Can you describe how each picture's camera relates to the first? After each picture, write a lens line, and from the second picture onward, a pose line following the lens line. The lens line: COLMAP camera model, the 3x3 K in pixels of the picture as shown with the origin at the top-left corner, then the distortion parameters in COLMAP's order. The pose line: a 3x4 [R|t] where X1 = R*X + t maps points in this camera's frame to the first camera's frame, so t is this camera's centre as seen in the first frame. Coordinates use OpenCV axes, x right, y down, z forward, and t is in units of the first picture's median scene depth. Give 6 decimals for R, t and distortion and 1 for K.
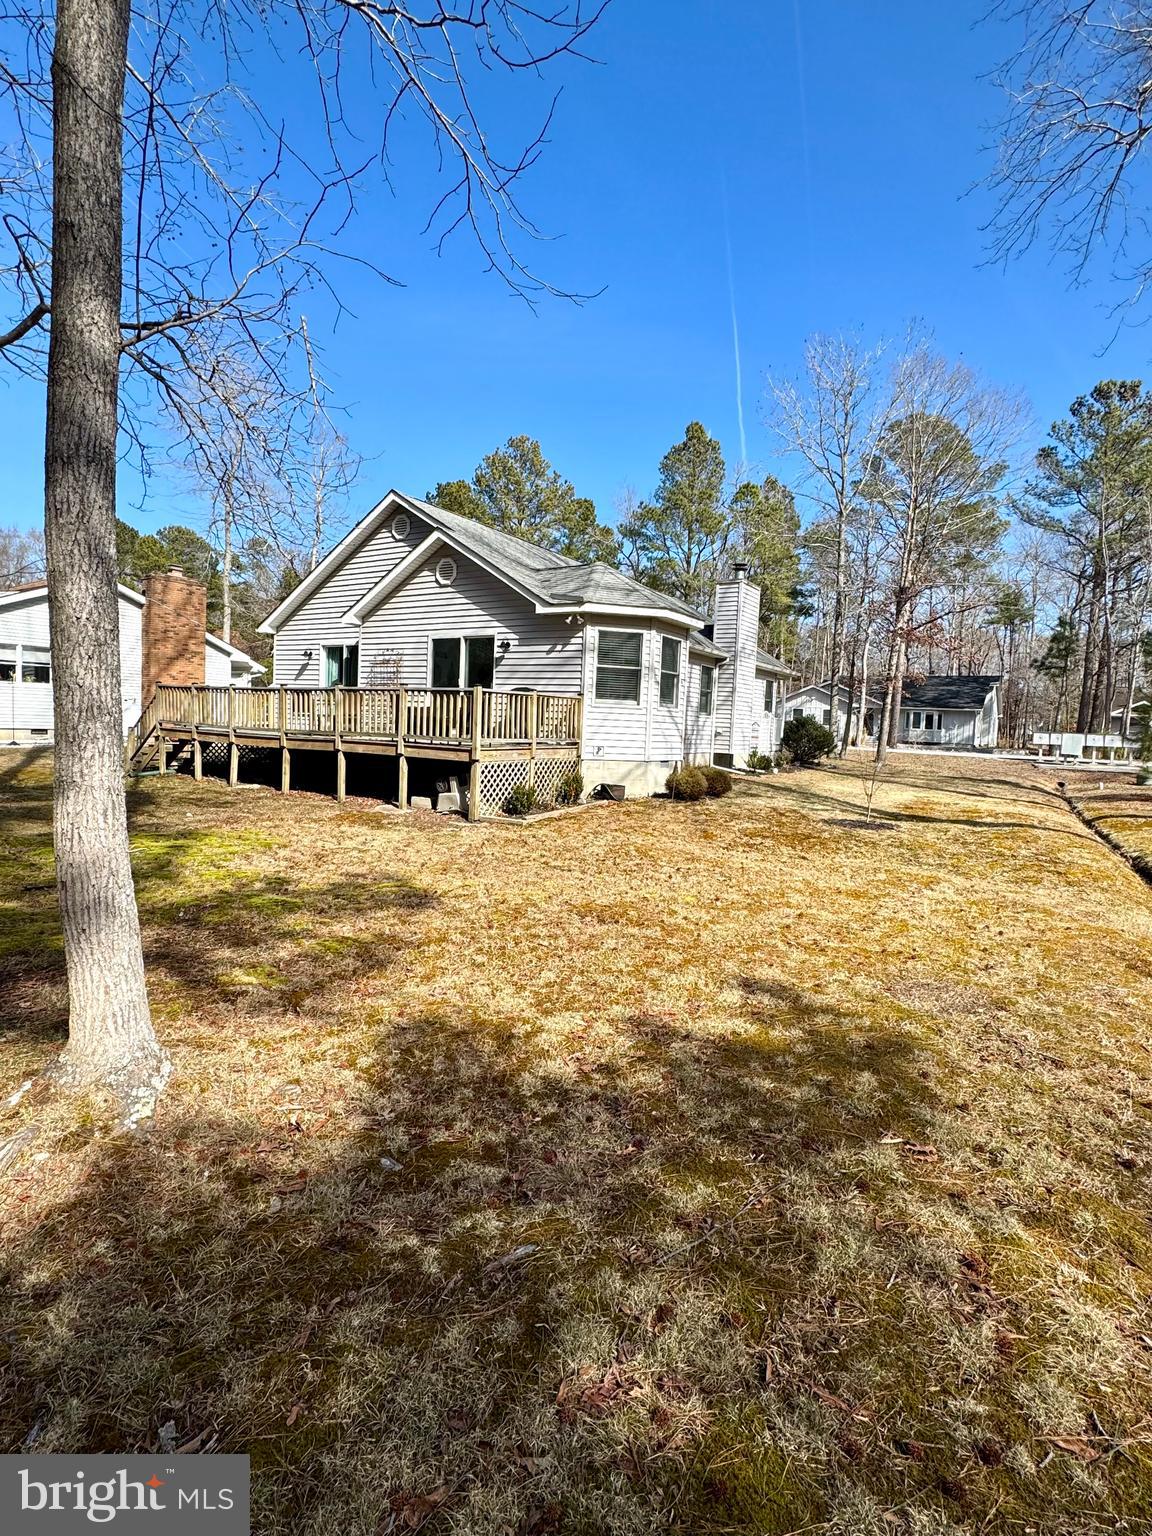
lens RADIAL K [[757.7, 0, 586.1], [0, 757.7, 757.8], [0, 0, 1]] dist [0.000279, 0.000010]
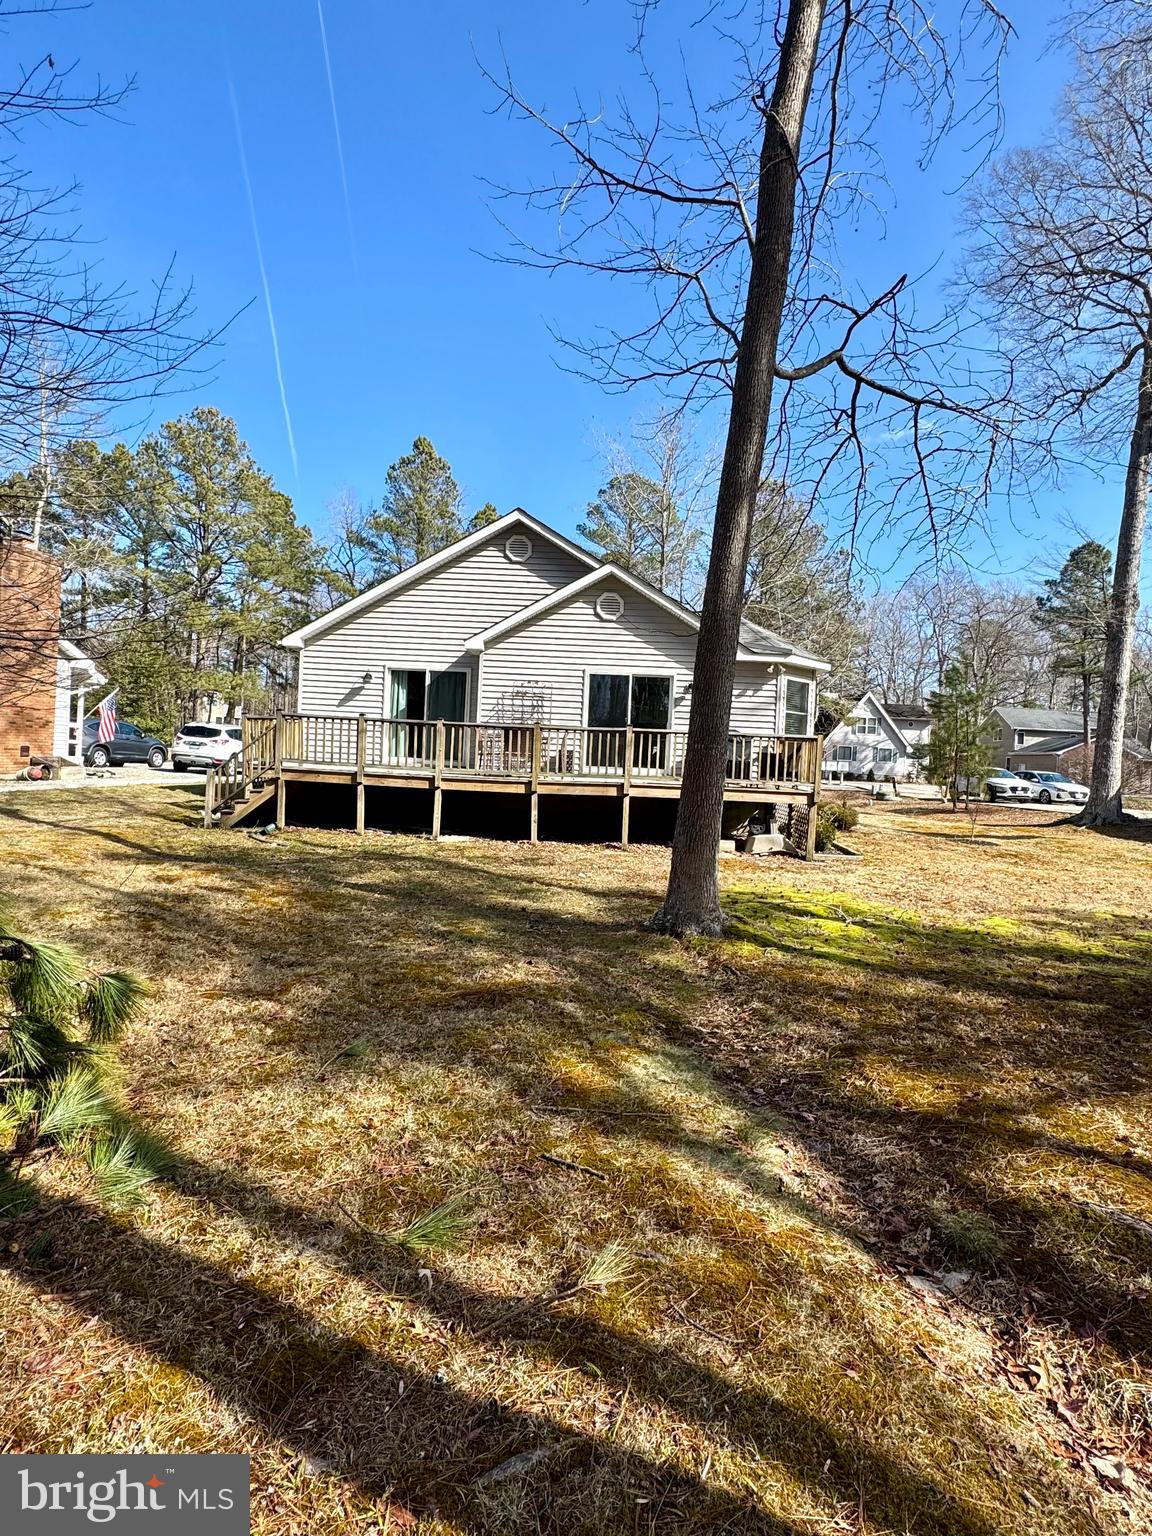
lens RADIAL K [[757.7, 0, 587.4], [0, 757.7, 779.2], [0, 0, 1]] dist [0.000279, 0.000010]
pose [[0.855065, -0.020375, 0.518121, -0.713934], [0.015459, 0.999785, 0.013803, -0.036776], [-0.518291, -0.003793, 0.855196, 0.177251]]
